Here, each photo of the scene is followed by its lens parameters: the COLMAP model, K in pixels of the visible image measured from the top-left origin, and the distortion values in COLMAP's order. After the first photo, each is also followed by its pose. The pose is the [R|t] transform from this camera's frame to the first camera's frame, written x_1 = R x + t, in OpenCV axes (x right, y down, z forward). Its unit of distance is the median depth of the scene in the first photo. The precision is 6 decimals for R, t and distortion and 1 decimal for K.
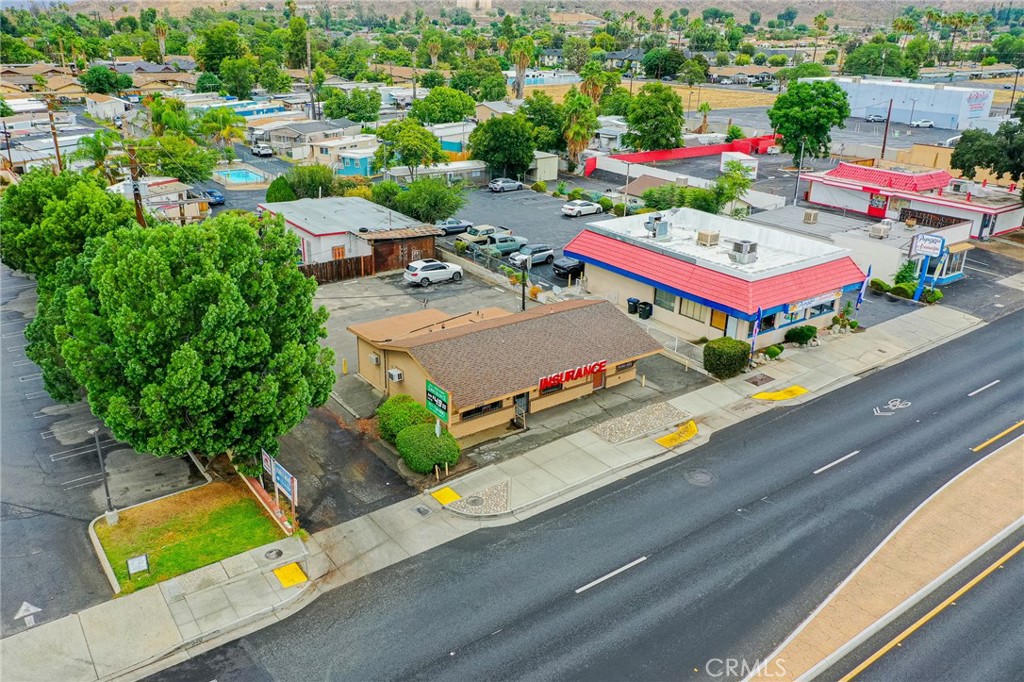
lens RADIAL K [[811.1, 0, 511.5], [0, 811.1, 338.4], [0, 0, 1]] dist [0.000796, -0.000282]
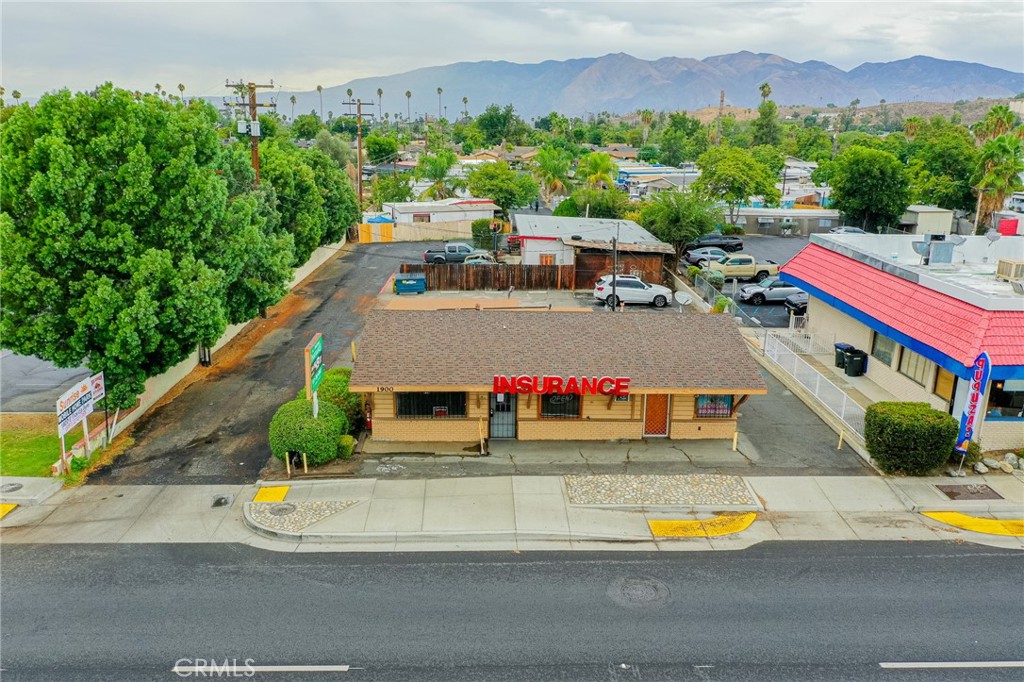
lens RADIAL K [[811.1, 0, 511.5], [0, 811.1, 338.4], [0, 0, 1]] dist [0.000796, -0.000282]
pose [[0.819349, 0.141108, -0.555659, 0.361145], [-0.210718, 0.975516, -0.062985, 0.052387], [0.533166, 0.168694, 0.829021, 0.415522]]
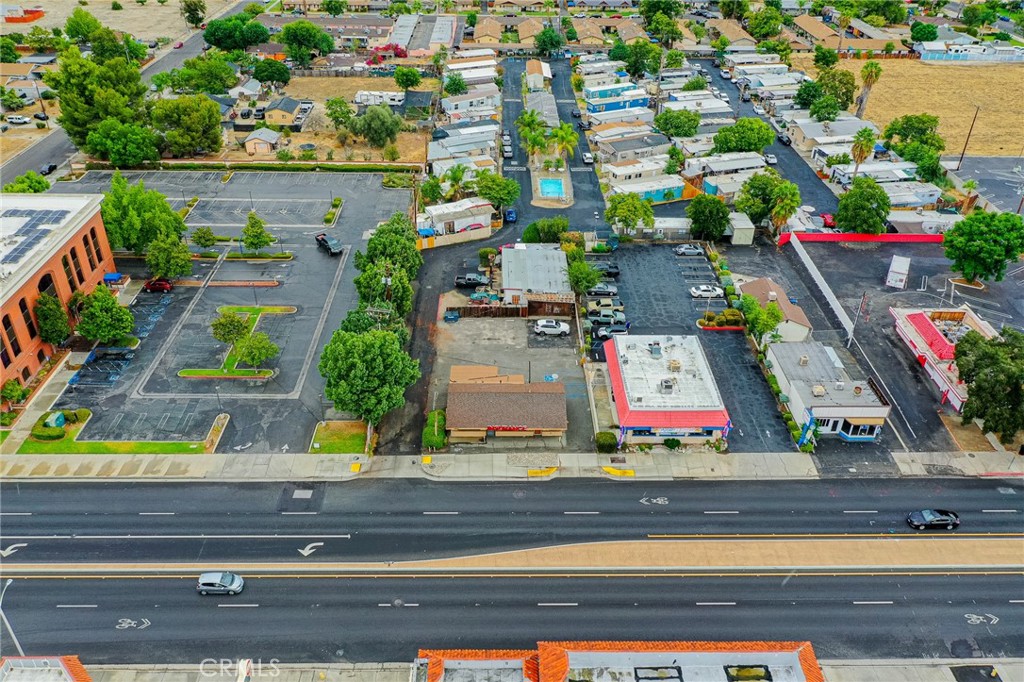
lens RADIAL K [[811.1, 0, 511.5], [0, 811.1, 338.4], [0, 0, 1]] dist [0.000796, -0.000282]
pose [[0.815077, 0.307563, -0.490973, 1.006532], [-0.214427, 0.947420, 0.237522, -0.656004], [0.538210, -0.088321, 0.838170, -0.749605]]
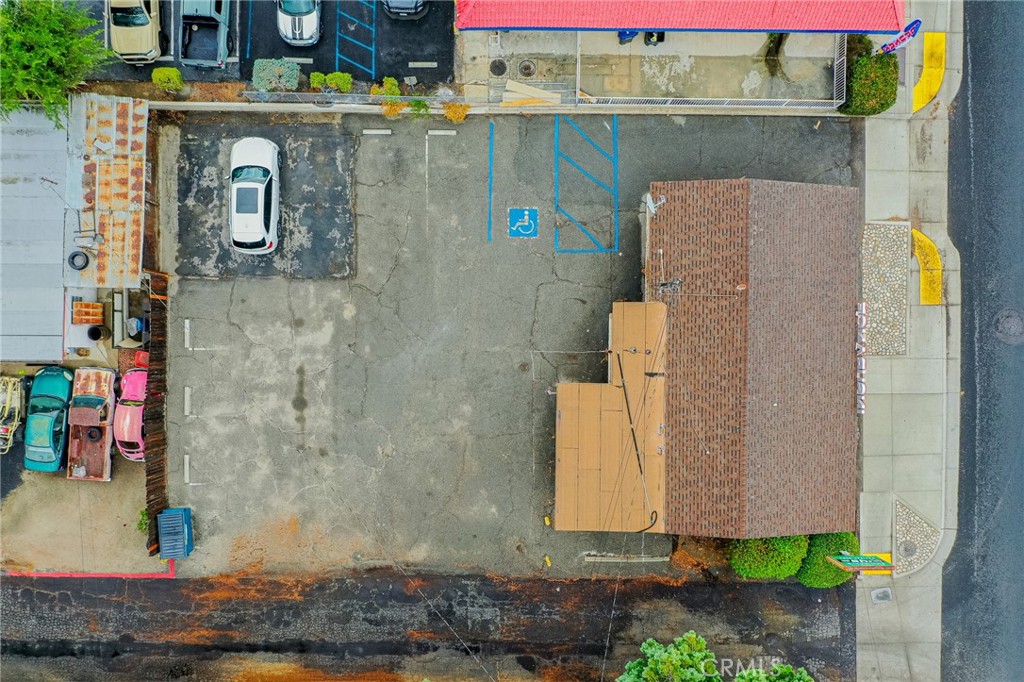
lens RADIAL K [[811.1, 0, 511.5], [0, 811.1, 338.4], [0, 0, 1]] dist [0.000796, -0.000282]
pose [[0.598027, -0.801322, -0.015720, -0.088568], [0.298131, 0.204203, 0.932426, -0.721124], [-0.743964, -0.562302, 0.361018, 0.905409]]
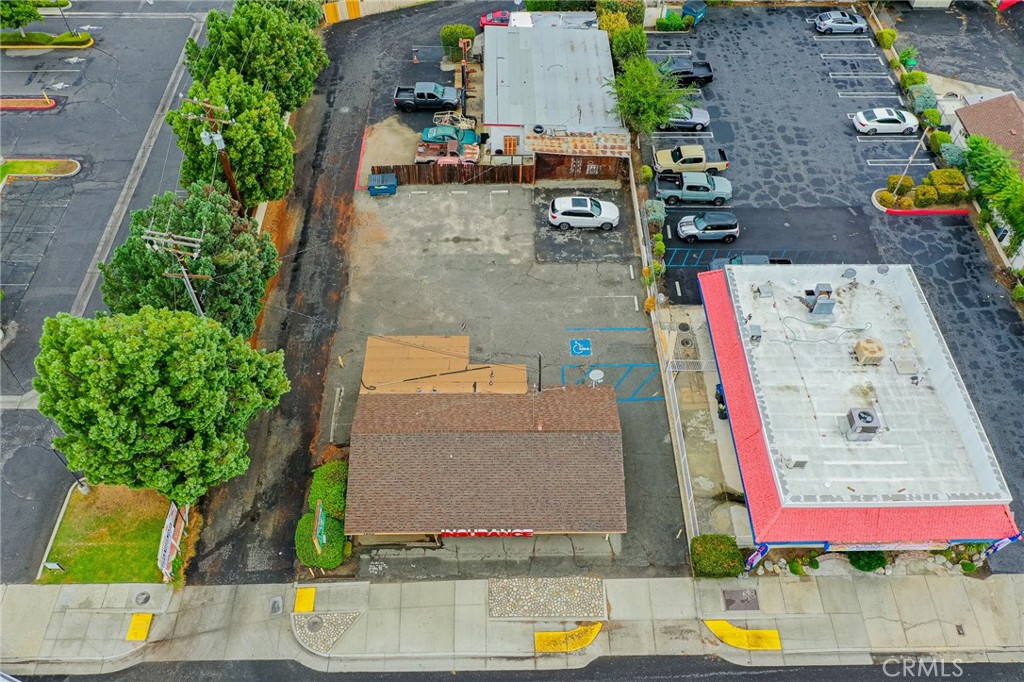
lens RADIAL K [[811.1, 0, 511.5], [0, 811.1, 338.4], [0, 0, 1]] dist [0.000796, -0.000282]
pose [[0.814632, 0.447153, -0.369362, 0.319404], [-0.209763, 0.820899, 0.531154, -0.597523], [0.540716, -0.355216, 0.762527, 0.350710]]
